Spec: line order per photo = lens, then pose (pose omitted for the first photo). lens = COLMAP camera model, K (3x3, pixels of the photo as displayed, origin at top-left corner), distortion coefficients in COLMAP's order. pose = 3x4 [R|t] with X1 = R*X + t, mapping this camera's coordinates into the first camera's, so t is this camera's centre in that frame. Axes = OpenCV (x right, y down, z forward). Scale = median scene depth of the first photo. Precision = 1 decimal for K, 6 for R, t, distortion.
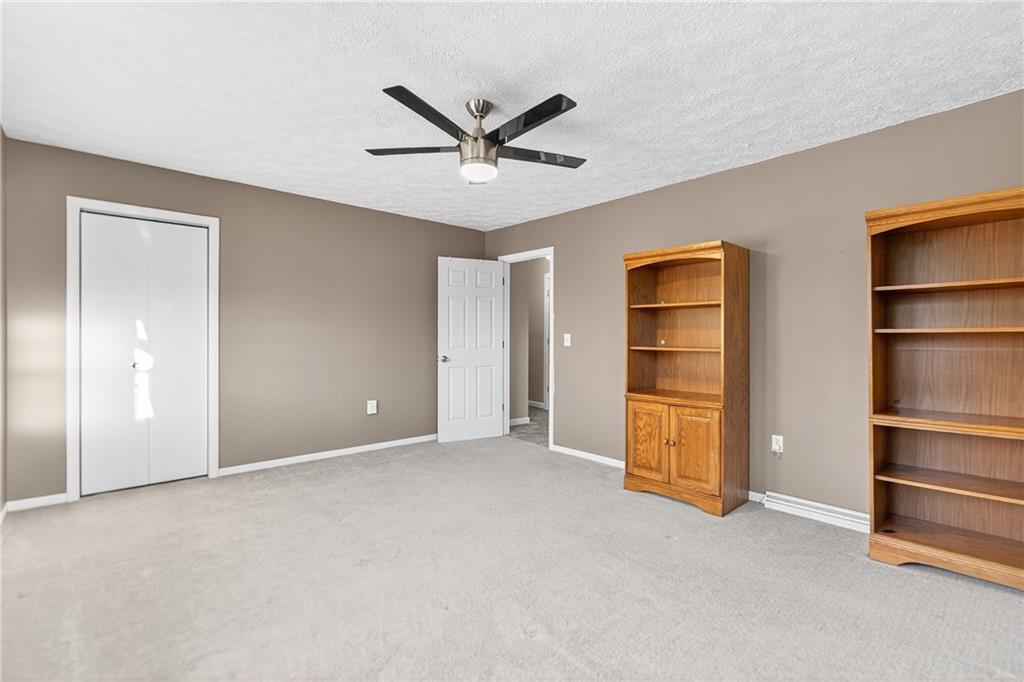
lens RADIAL K [[465.4, 0, 512.0], [0, 465.4, 341.0], [0, 0, 1]] dist [0.003392, -0.000428]
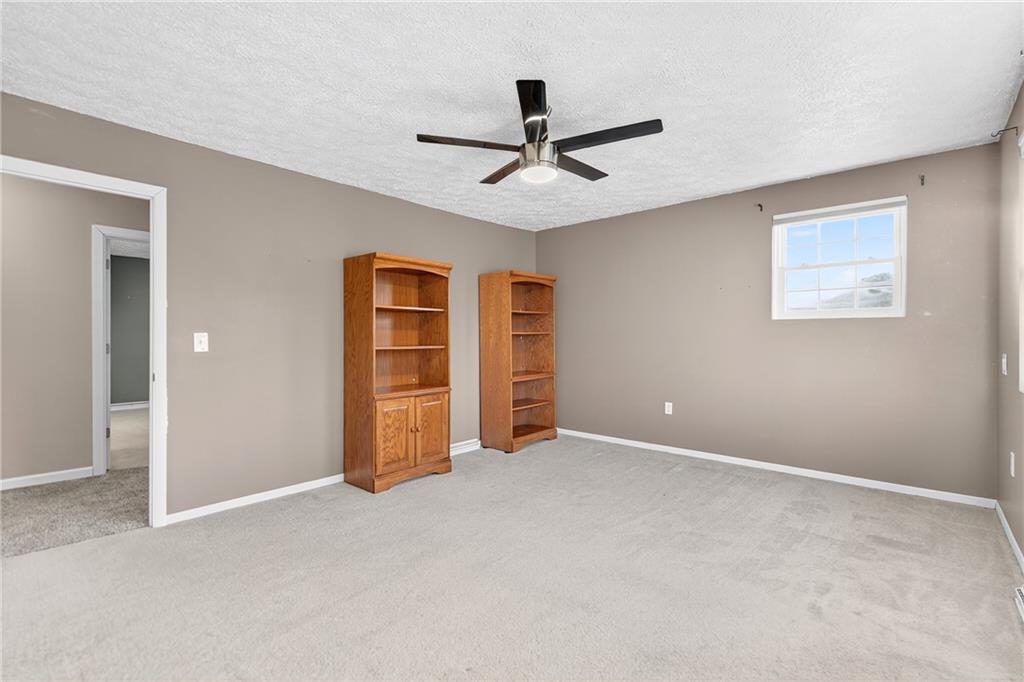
lens RADIAL K [[465.4, 0, 512.0], [0, 465.4, 341.0], [0, 0, 1]] dist [0.003392, -0.000428]
pose [[-0.113963, -0.018742, 0.993308, -0.792611], [0.005122, 0.999798, 0.019452, -0.019178], [-0.993472, 0.007304, -0.113844, 0.871441]]
